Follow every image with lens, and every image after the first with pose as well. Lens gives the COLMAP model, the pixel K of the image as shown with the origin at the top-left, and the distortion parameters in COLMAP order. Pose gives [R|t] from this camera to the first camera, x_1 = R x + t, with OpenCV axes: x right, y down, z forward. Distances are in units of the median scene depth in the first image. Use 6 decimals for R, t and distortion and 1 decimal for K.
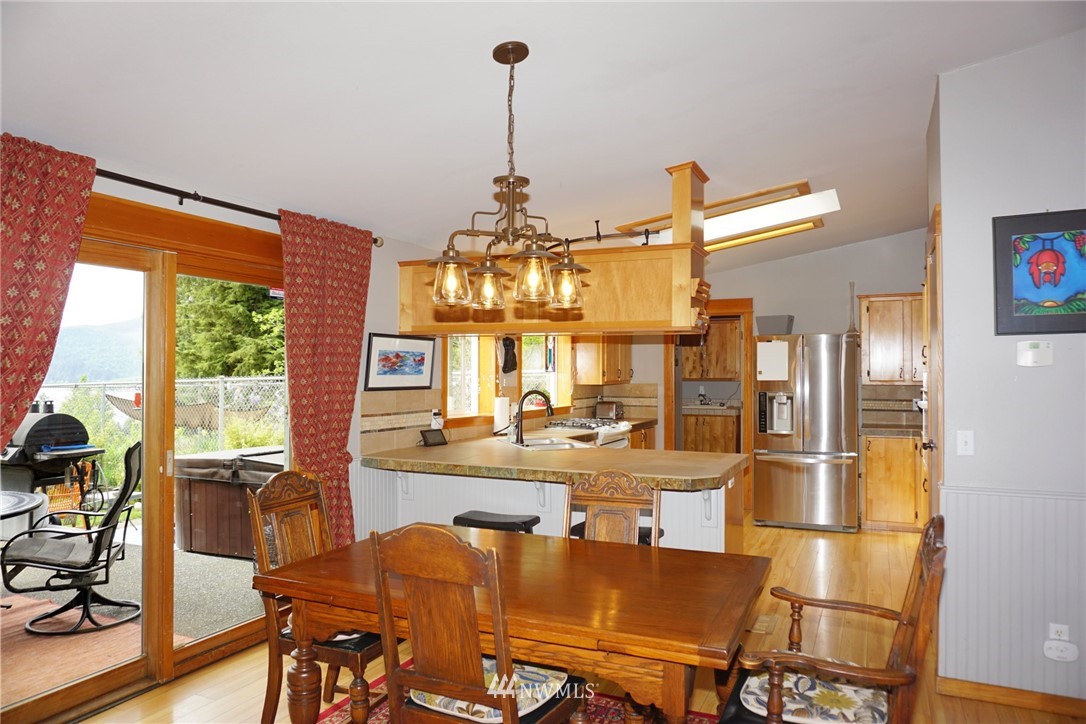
lens RADIAL K [[730.6, 0, 543.5], [0, 730.6, 361.8], [0, 0, 1]] dist [-0.034673, 0.005778]
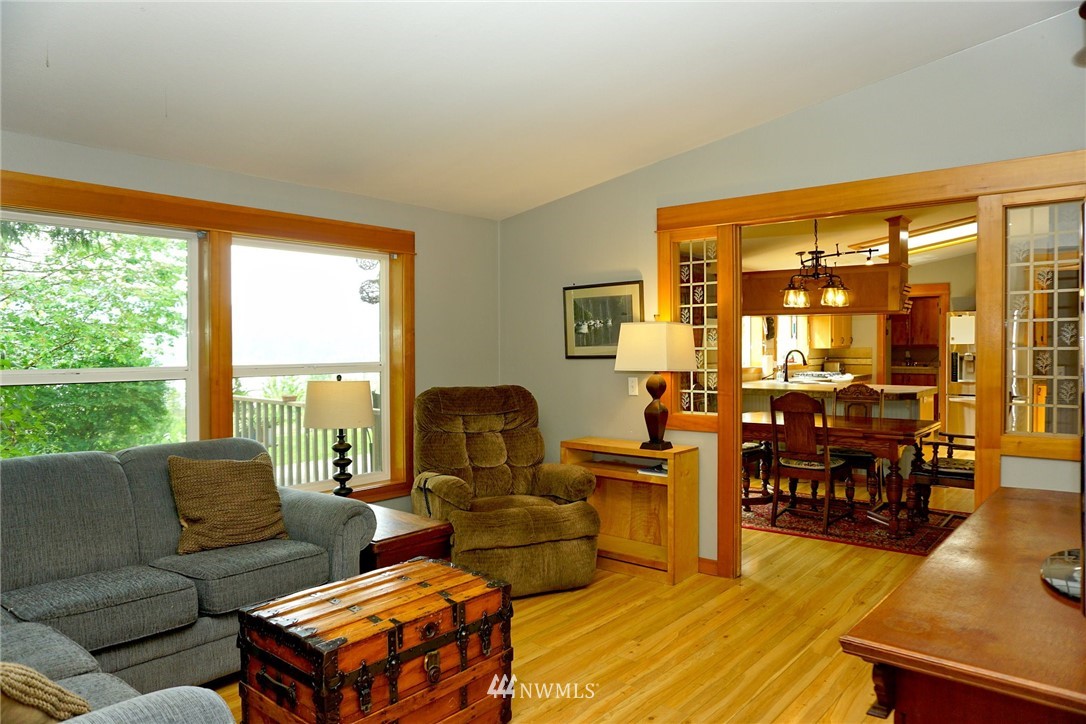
lens RADIAL K [[730.6, 0, 543.7], [0, 730.6, 360.9], [0, 0, 1]] dist [-0.034673, 0.005778]
pose [[0.967721, -0.000287, -0.252025, -0.120984], [0.009335, 0.999354, 0.034706, 0.002443], [0.251852, -0.035938, 0.967098, -0.583142]]
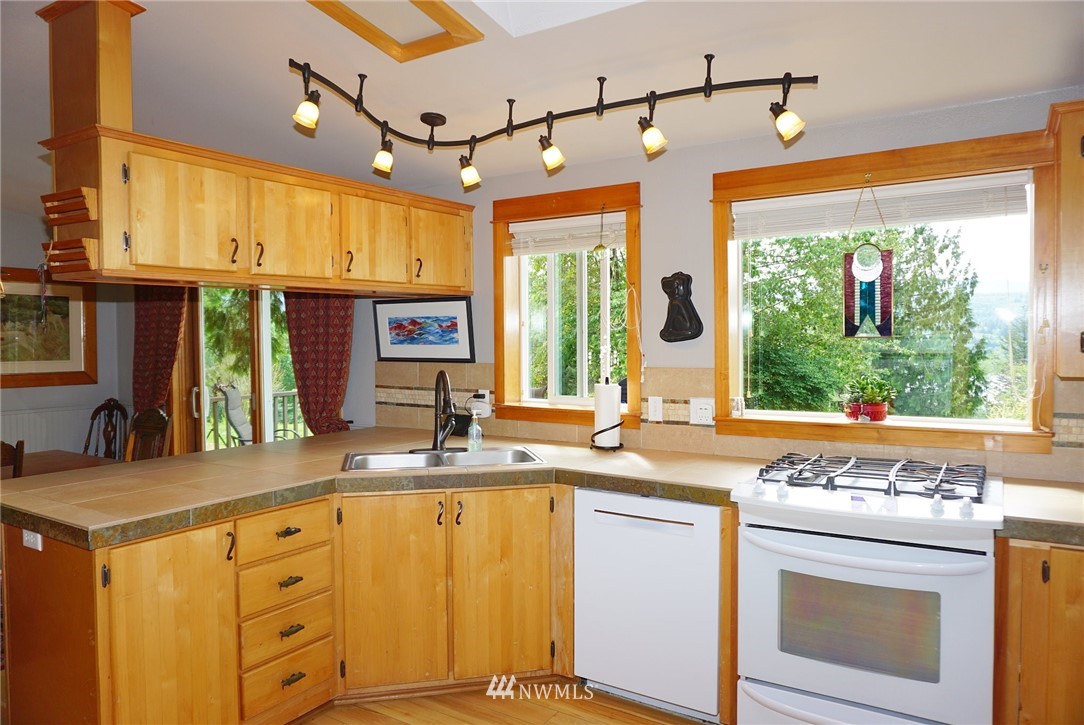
lens RADIAL K [[756.9, 0, 541.3], [0, 756.9, 362.5], [0, 0, 1]] dist [-0.001024, 0.000438]
pose [[-0.153000, 0.030746, -0.987748, 0.520025], [0.020076, 0.999406, 0.027999, 0.013386], [0.988022, -0.015546, -0.153526, 0.994589]]
